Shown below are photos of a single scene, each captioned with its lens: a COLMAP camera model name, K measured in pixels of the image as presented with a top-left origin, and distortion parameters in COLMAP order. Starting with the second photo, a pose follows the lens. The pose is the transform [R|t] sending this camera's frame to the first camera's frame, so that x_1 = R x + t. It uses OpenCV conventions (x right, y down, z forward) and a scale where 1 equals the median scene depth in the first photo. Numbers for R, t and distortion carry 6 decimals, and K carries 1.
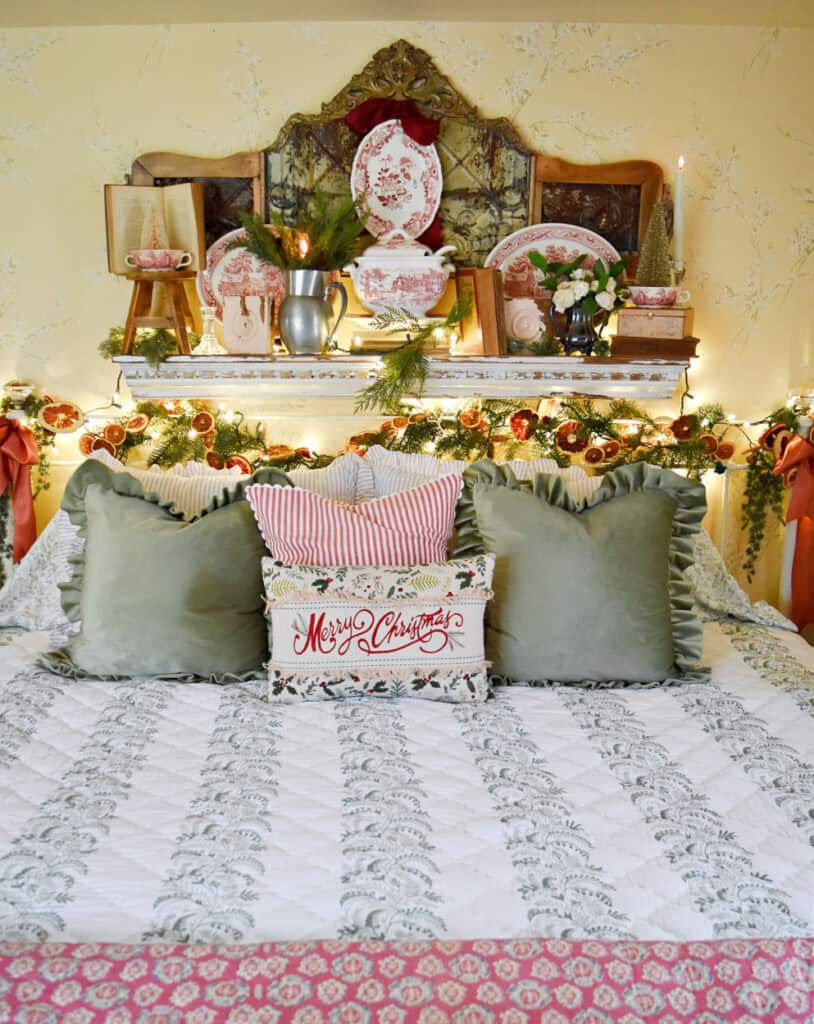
lens RADIAL K [[1046.8, 0, 408.2], [0, 1046.8, 594.1], [0, 0, 1]] dist [-0.073250, -0.002499]
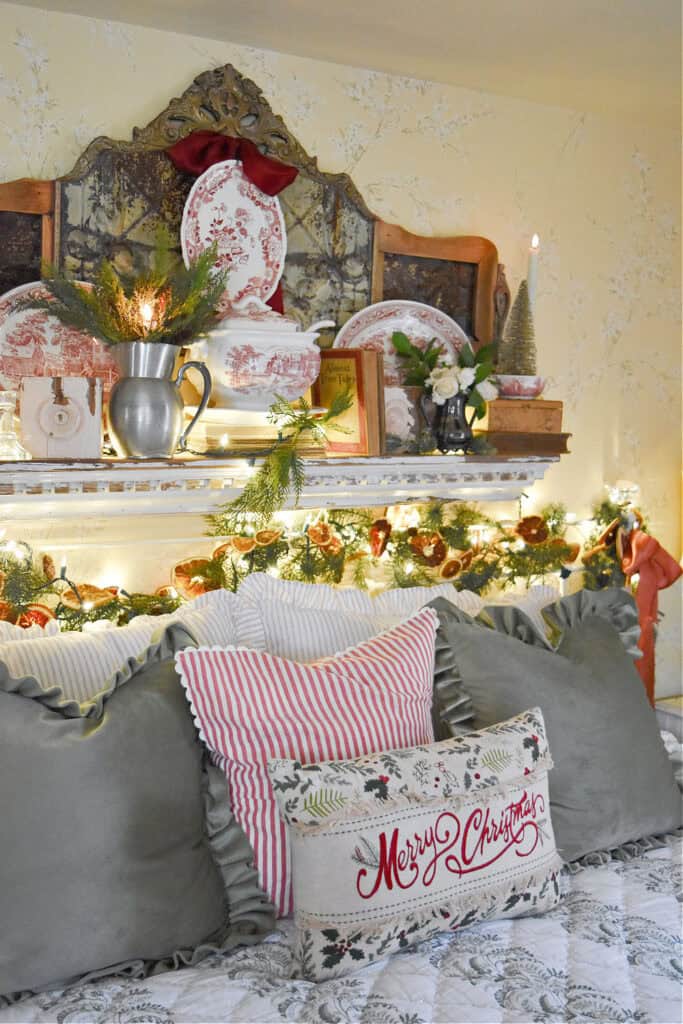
lens RADIAL K [[1105.4, 0, 341.5], [0, 1105.4, 512.0], [0, 0, 1]] dist [-0.058482, -0.007121]
pose [[0.851020, -0.042366, 0.523421, -0.384911], [0.127914, 0.983442, -0.128372, -0.079079], [-0.509316, 0.176200, 0.842348, 0.298129]]
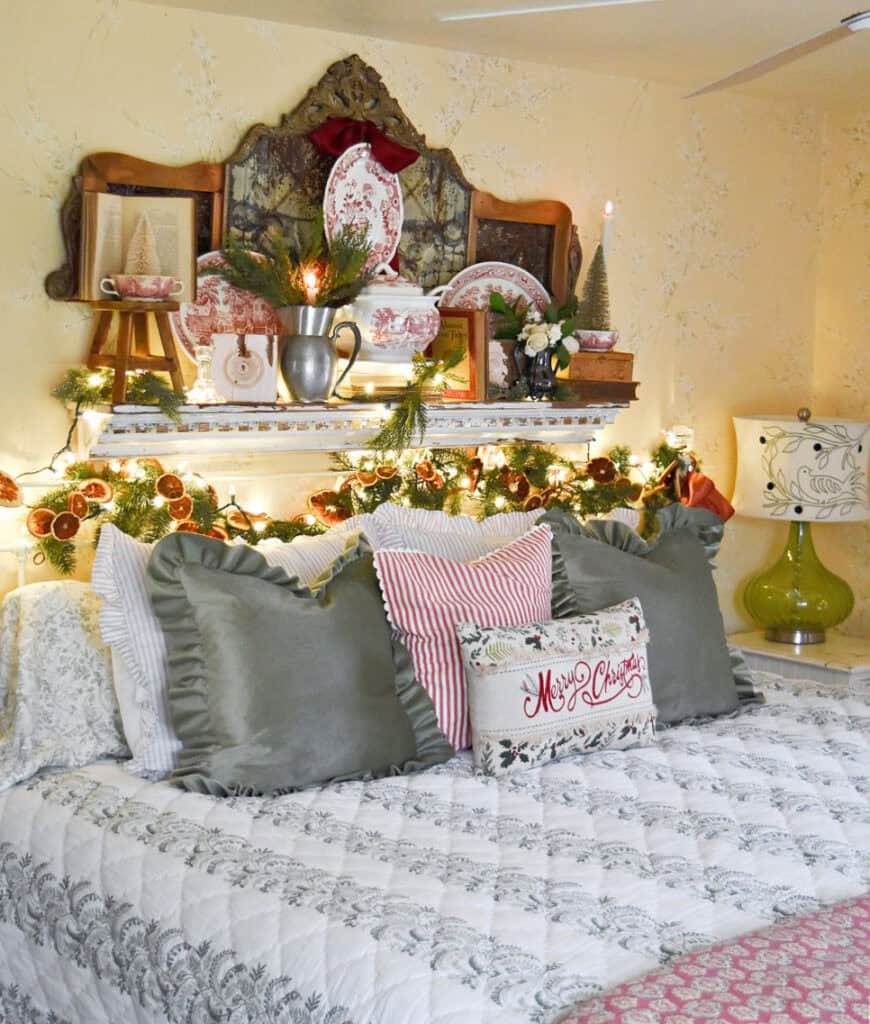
lens RADIAL K [[1775.5, 0, 435.0], [0, 1775.5, 512.0], [0, 0, 1]] dist [-0.043531, -0.093332]
pose [[0.760708, -0.050985, 0.647089, -0.966183], [0.145421, 0.984956, -0.093349, 0.009411], [-0.632595, 0.165112, 0.756678, -0.152277]]
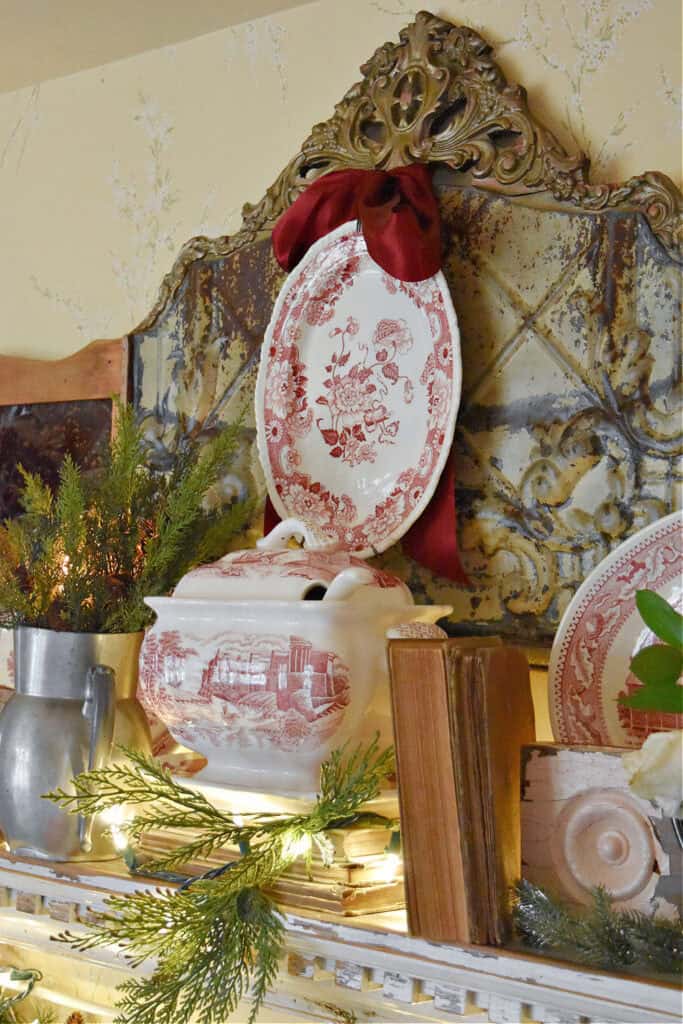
lens RADIAL K [[1730.4, 0, 341.5], [0, 1730.4, 512.0], [0, 0, 1]] dist [-0.013855, -0.058415]
pose [[0.760142, -0.011826, -0.649650, 0.360075], [-0.216222, 0.938247, -0.270077, -0.202754], [0.612725, 0.345765, 0.710643, 0.600968]]
